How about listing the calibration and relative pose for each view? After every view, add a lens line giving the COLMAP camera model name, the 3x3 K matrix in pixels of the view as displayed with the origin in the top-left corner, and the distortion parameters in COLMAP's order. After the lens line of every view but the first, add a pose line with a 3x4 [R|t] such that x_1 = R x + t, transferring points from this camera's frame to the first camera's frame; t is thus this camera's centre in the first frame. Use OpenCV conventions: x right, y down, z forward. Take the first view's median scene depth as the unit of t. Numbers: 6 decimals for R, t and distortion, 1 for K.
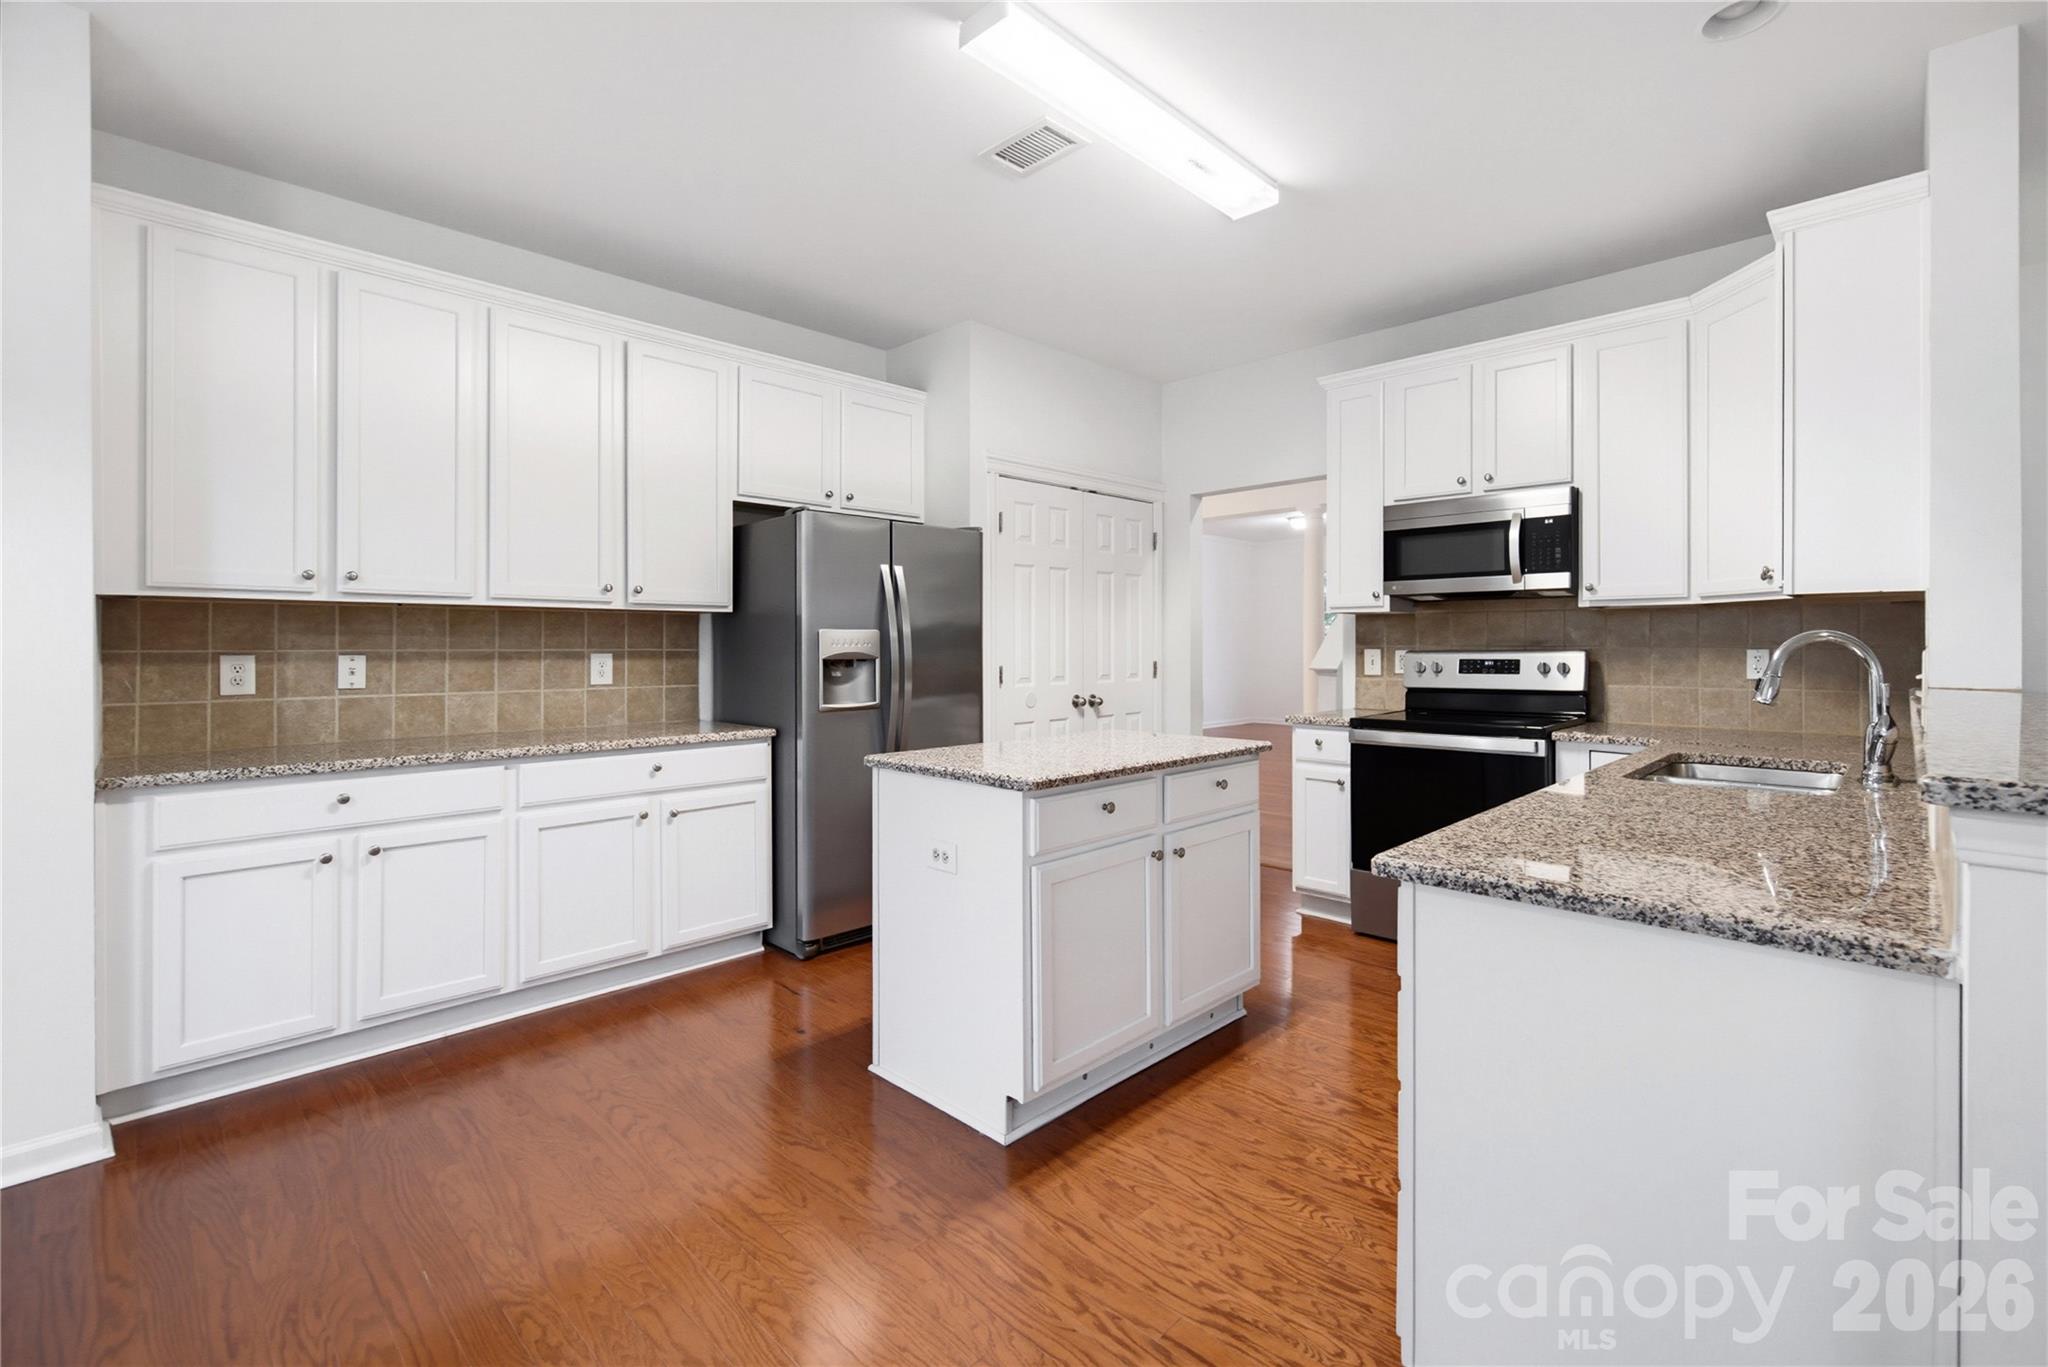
lens RADIAL K [[904.0, 0, 1028.4], [0, 904.0, 646.1], [0, 0, 1]] dist [-0.001178, 0.000080]
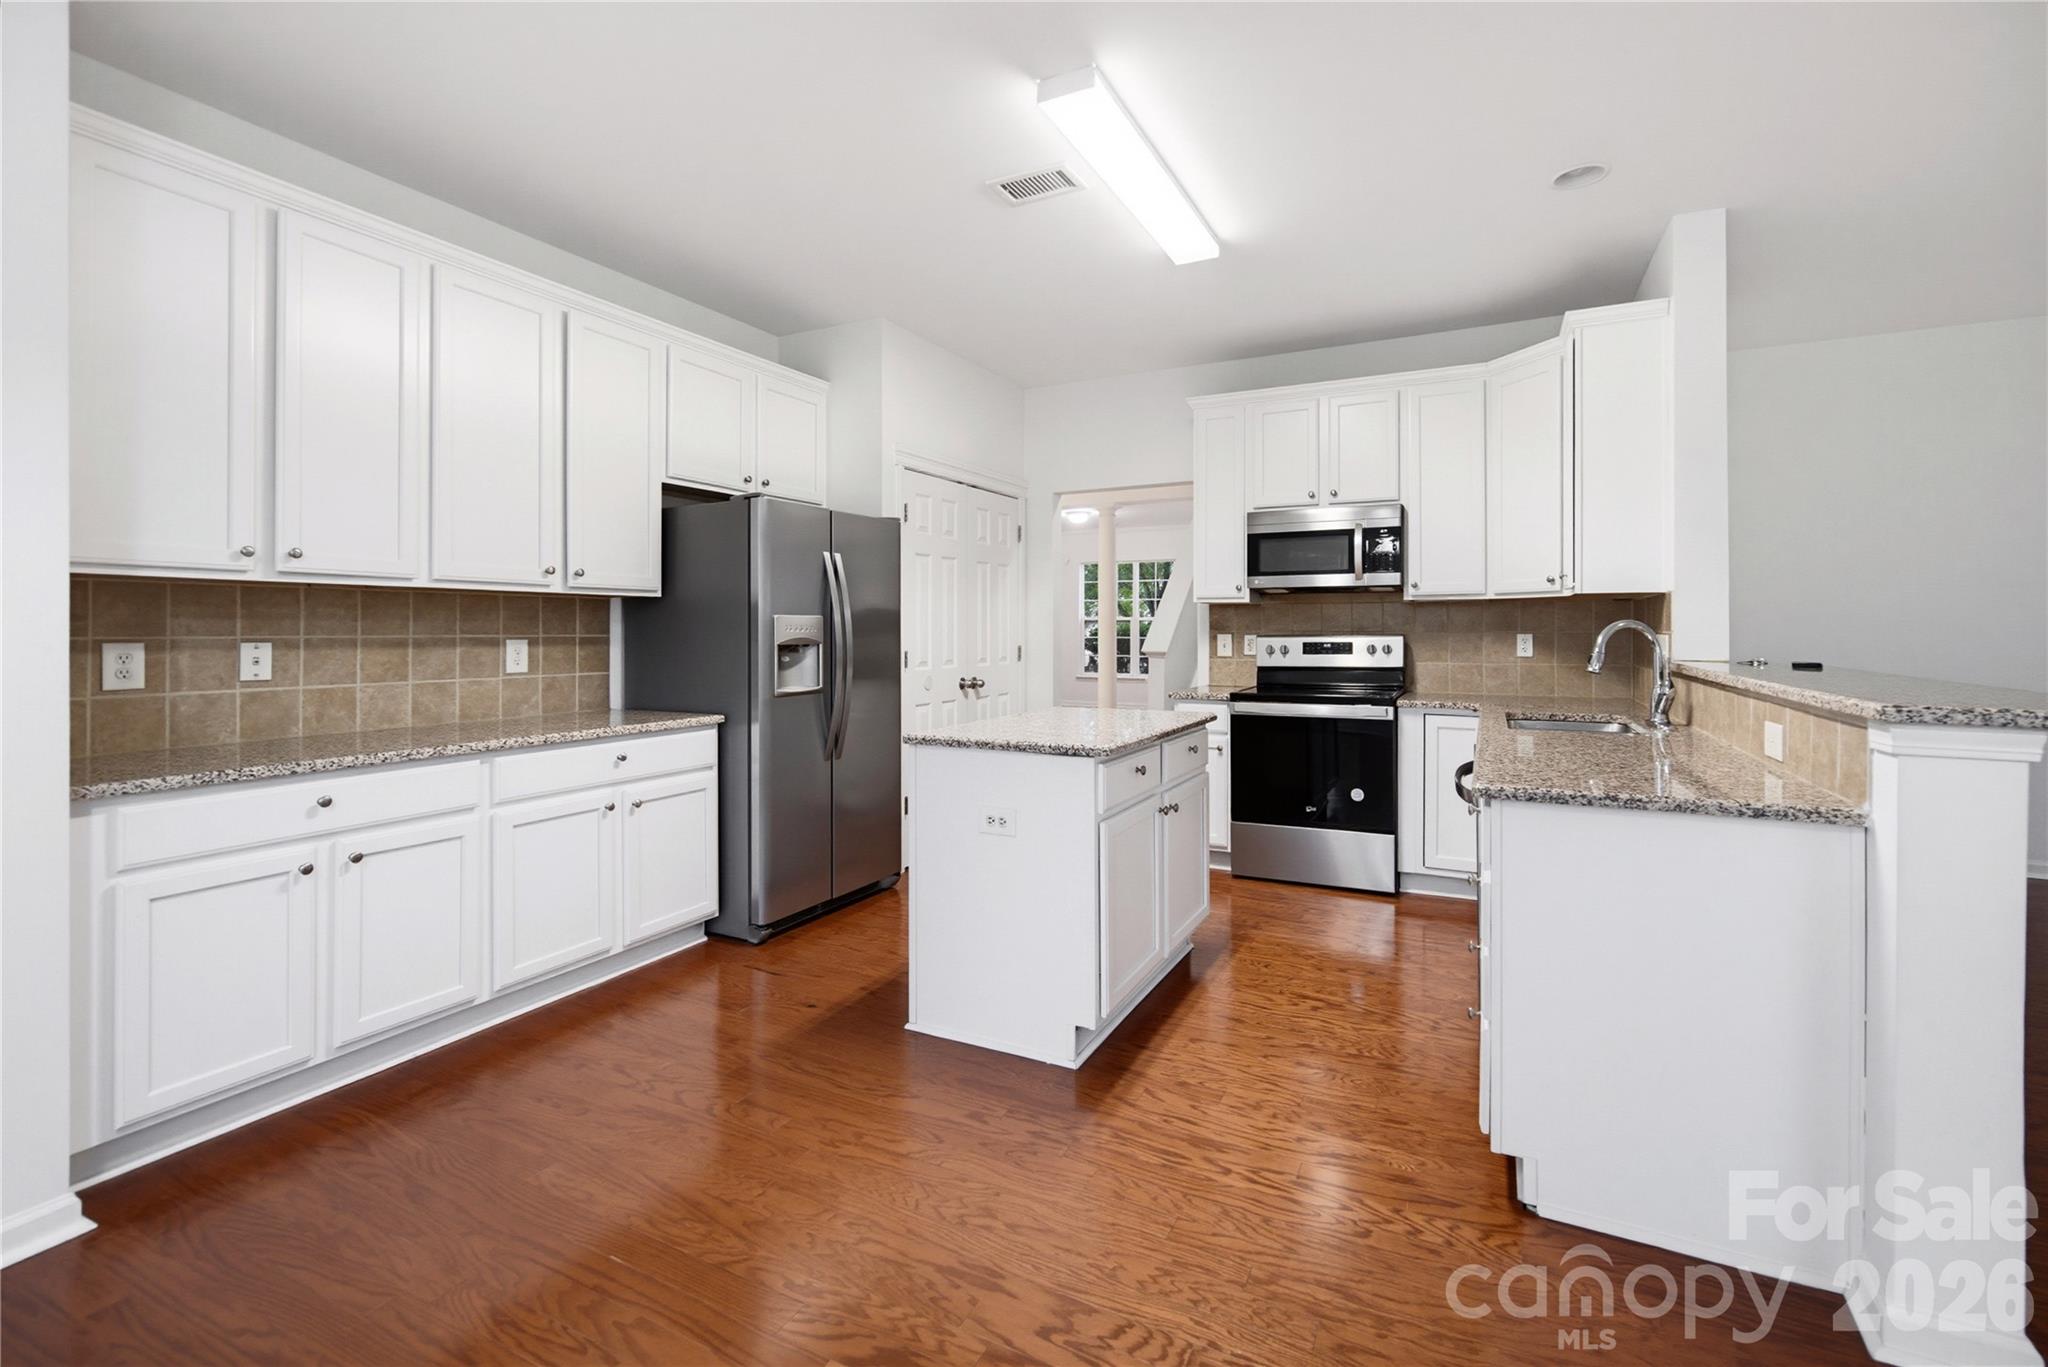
lens RADIAL K [[903.0, 0, 1019.6], [0, 903.0, 627.1], [0, 0, 1]] dist [-0.000605, -0.000032]
pose [[0.957997, 0.000819, 0.286776, -0.281471], [0.000554, 0.999989, -0.004704, -0.000313], [-0.286777, 0.004666, 0.957986, -0.049697]]
